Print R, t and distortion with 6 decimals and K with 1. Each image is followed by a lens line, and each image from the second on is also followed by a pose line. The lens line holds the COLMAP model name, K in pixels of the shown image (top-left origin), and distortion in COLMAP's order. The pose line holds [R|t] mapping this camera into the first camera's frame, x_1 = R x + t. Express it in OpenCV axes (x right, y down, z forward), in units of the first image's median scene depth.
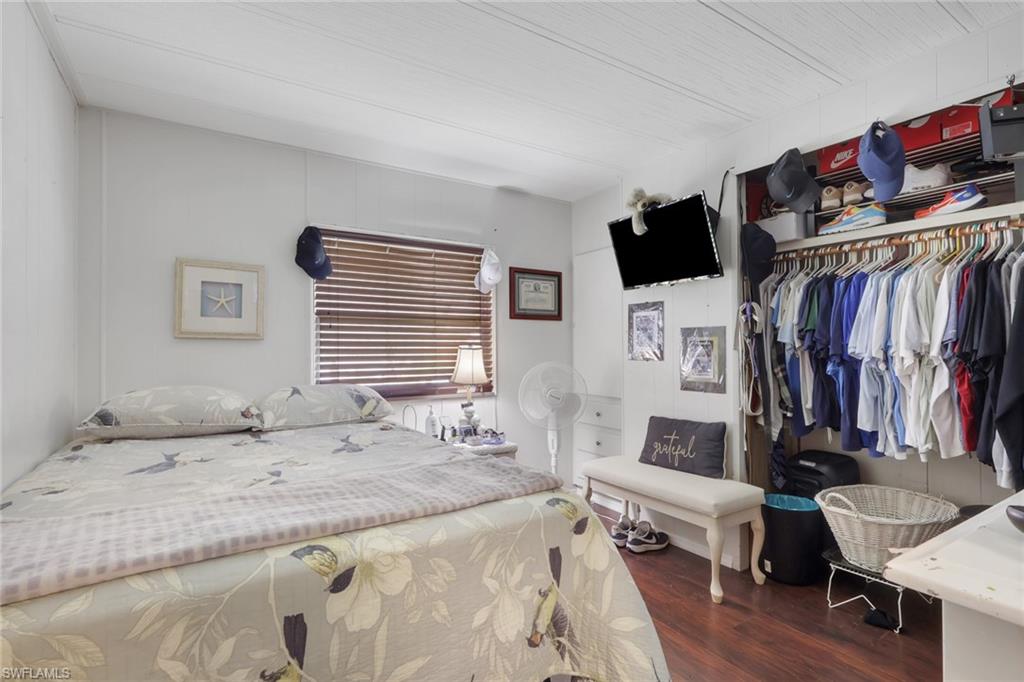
lens RADIAL K [[478.5, 0, 512.0], [0, 478.5, 341.0], [0, 0, 1]] dist [-0.001412, 0.000344]
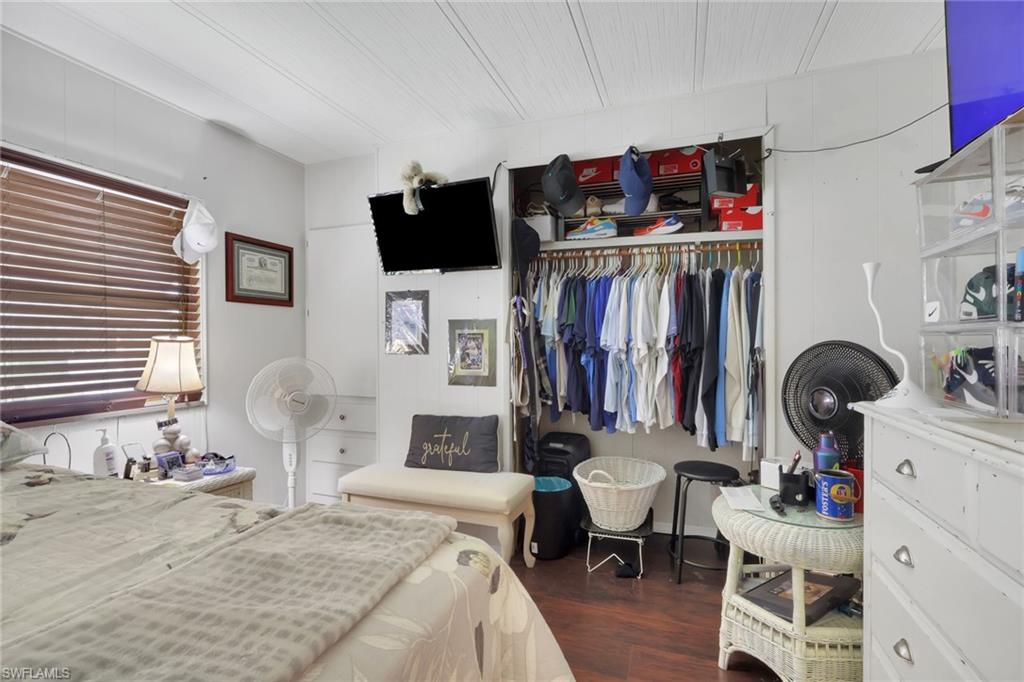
lens RADIAL K [[478.5, 0, 512.0], [0, 478.5, 341.0], [0, 0, 1]] dist [-0.001412, 0.000344]
pose [[0.802397, 0.001728, 0.596788, -0.125886], [-0.010930, 0.999871, 0.011800, 0.002993], [-0.596691, -0.015991, 0.802312, 0.179244]]
